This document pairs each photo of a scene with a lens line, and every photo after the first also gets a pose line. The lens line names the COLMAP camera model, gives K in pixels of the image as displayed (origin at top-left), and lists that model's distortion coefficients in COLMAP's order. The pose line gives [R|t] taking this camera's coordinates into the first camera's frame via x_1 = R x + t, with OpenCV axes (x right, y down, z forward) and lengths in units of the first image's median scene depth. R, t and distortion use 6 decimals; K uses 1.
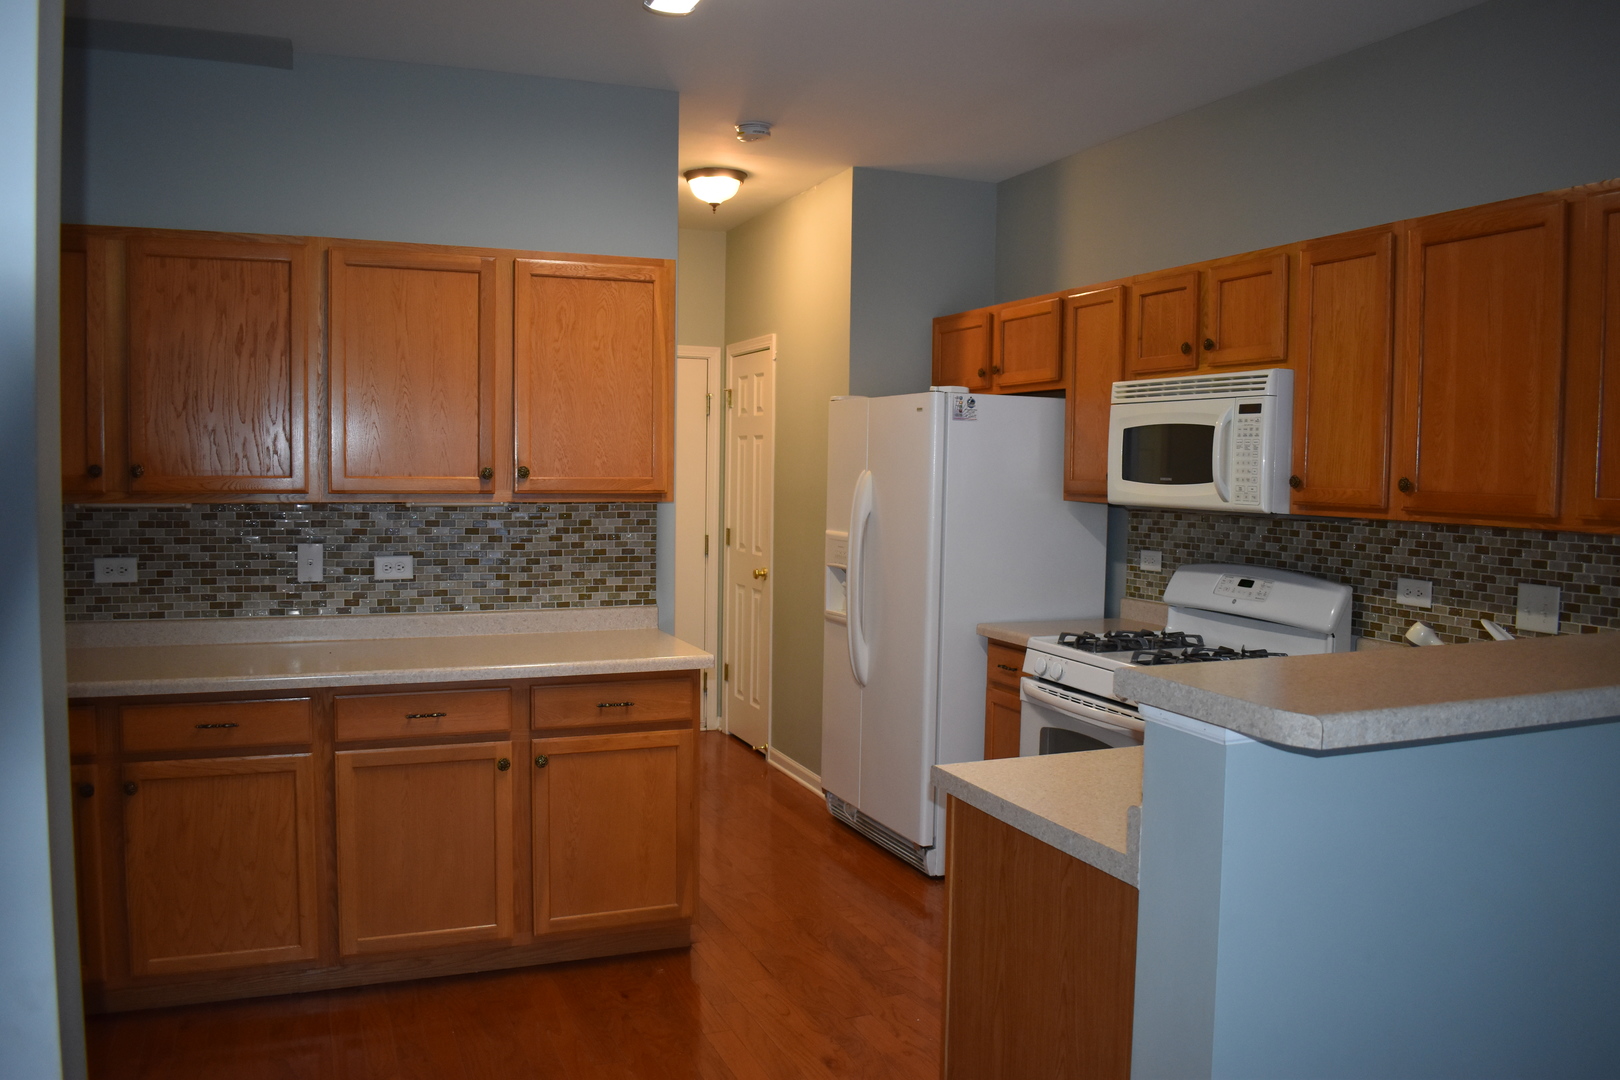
lens RADIAL K [[1255.5, 0, 809.1], [0, 1255.5, 537.2], [0, 0, 1]] dist [-0.094727, 0.012936]
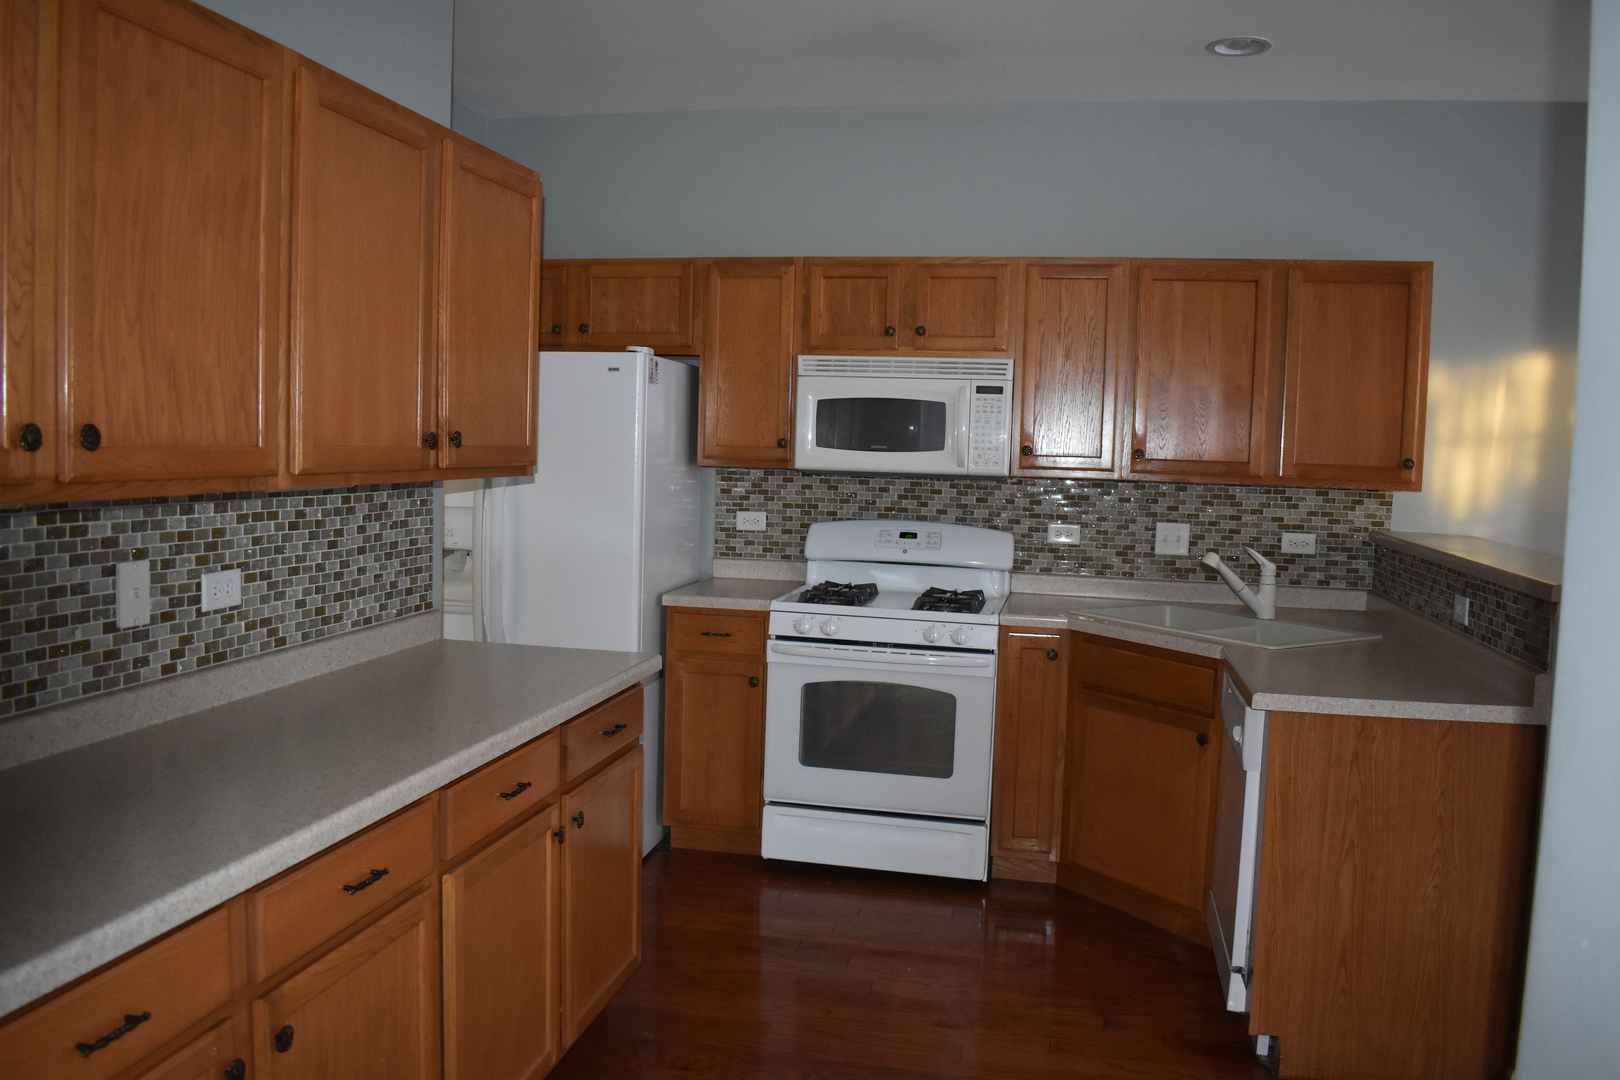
lens RADIAL K [[1255.5, 0, 812.7], [0, 1255.5, 534.0], [0, 0, 1]] dist [-0.094727, 0.012936]
pose [[0.562794, -0.057450, 0.824598, -0.697031], [0.027297, 0.998329, 0.050923, -0.027872], [-0.826146, -0.006150, 0.563422, 0.417902]]
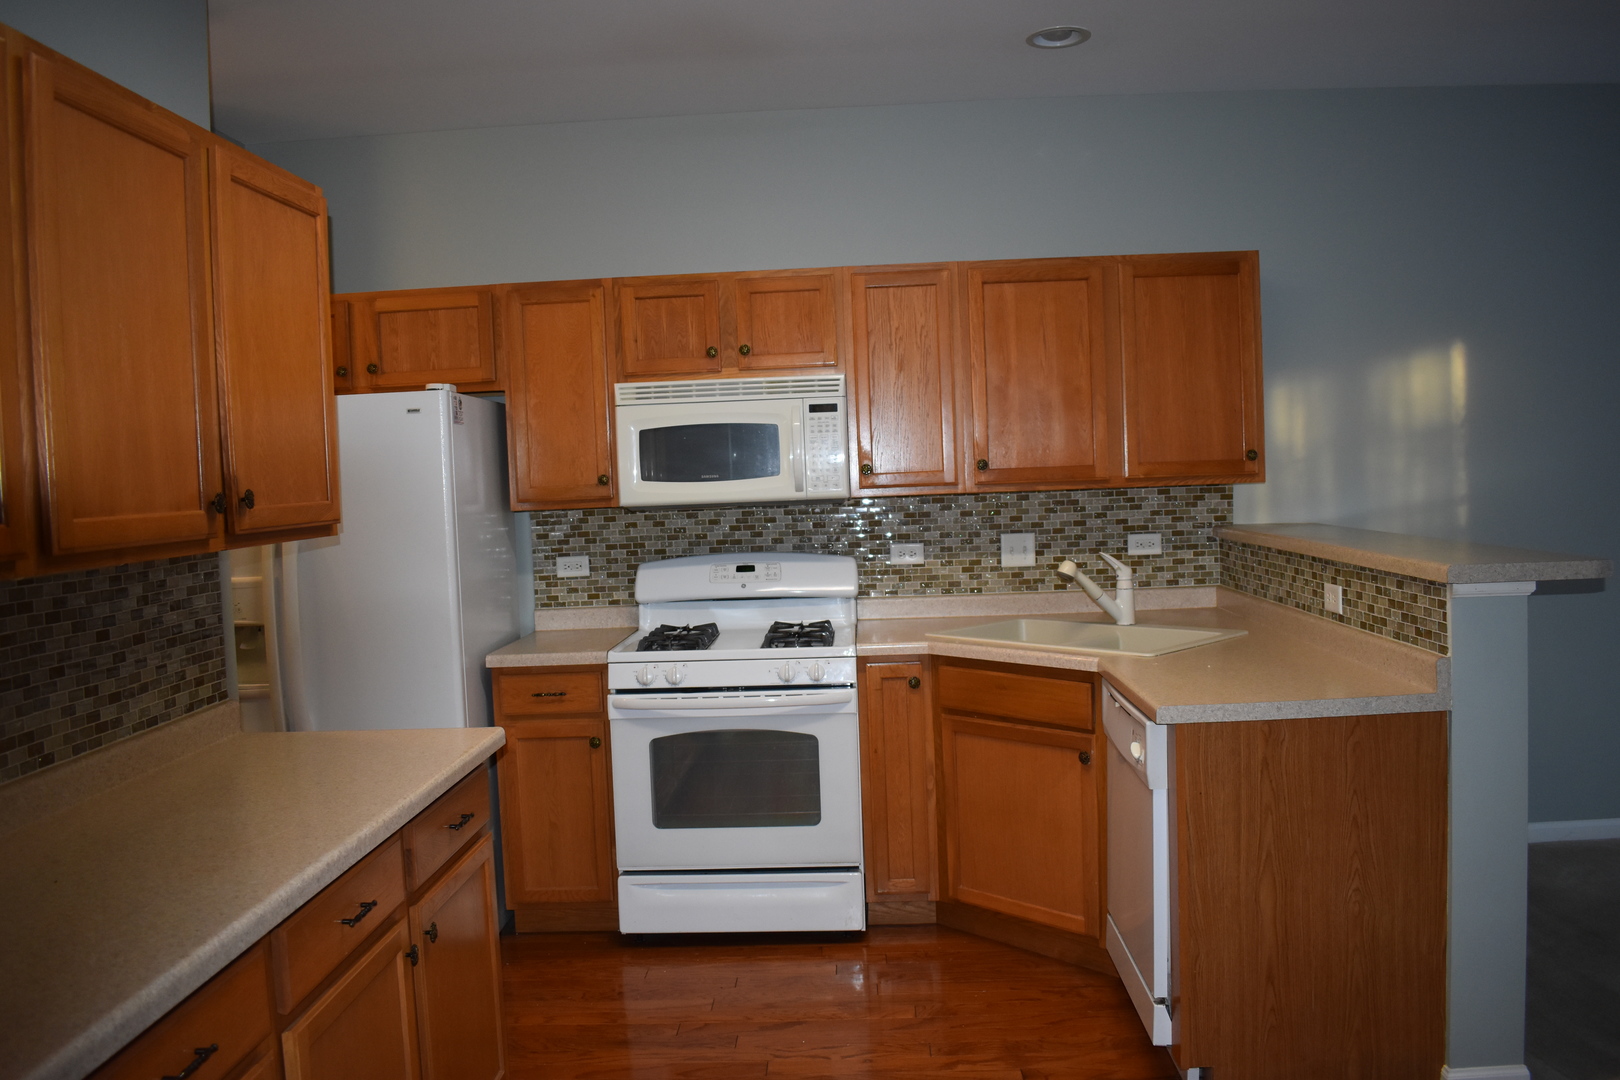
lens RADIAL K [[1255.5, 0, 810.1], [0, 1255.5, 533.1], [0, 0, 1]] dist [-0.094727, 0.012936]
pose [[0.413292, -0.074311, 0.907561, -0.650157], [0.098887, 0.994433, 0.036392, -0.029803], [-0.905213, 0.074706, 0.418339, 0.494066]]
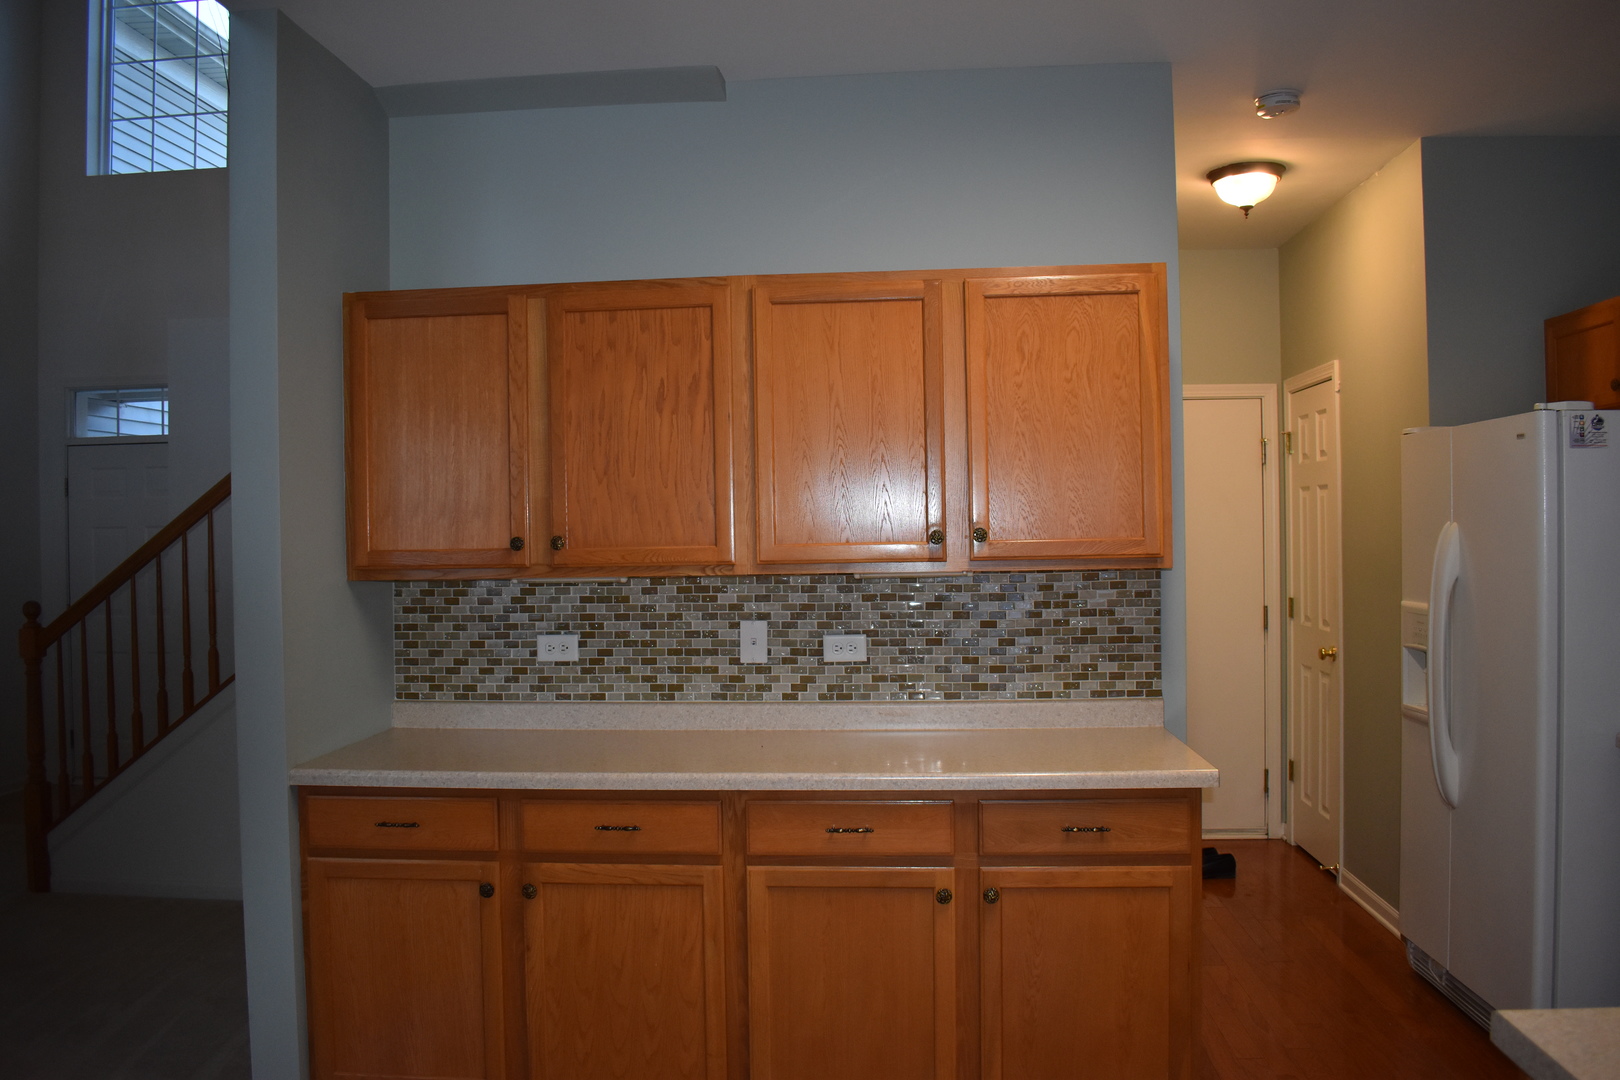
lens RADIAL K [[1255.5, 0, 812.8], [0, 1255.5, 537.6], [0, 0, 1]] dist [-0.094727, 0.012936]
pose [[0.891113, -0.025112, -0.453087, 0.046561], [0.001204, 0.998595, -0.052979, -0.006533], [0.453780, 0.046665, 0.889891, 0.211615]]
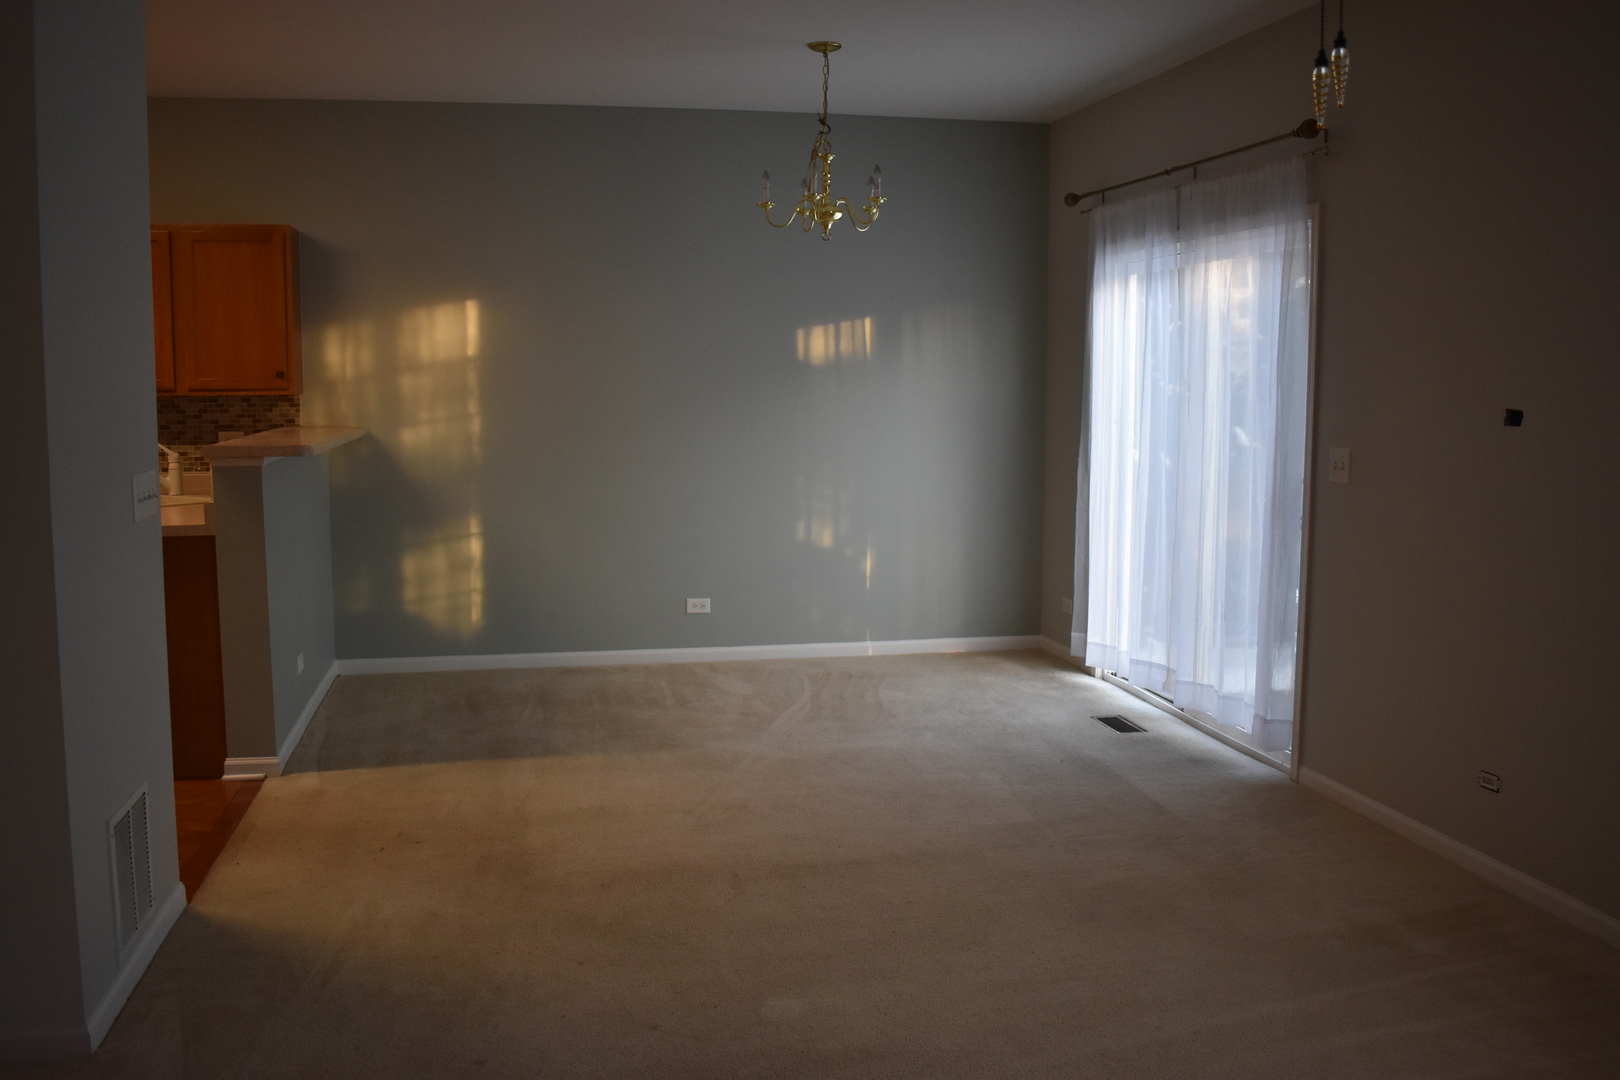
lens RADIAL K [[1497.7, 0, 809.4], [0, 1497.7, 539.1], [0, 0, 1]] dist [-0.015939, -0.002702]
pose [[0.190604, -0.125749, 0.973580, -1.162696], [0.063861, 0.991249, 0.115529, 0.007823], [-0.979588, 0.040154, 0.196967, -0.368113]]
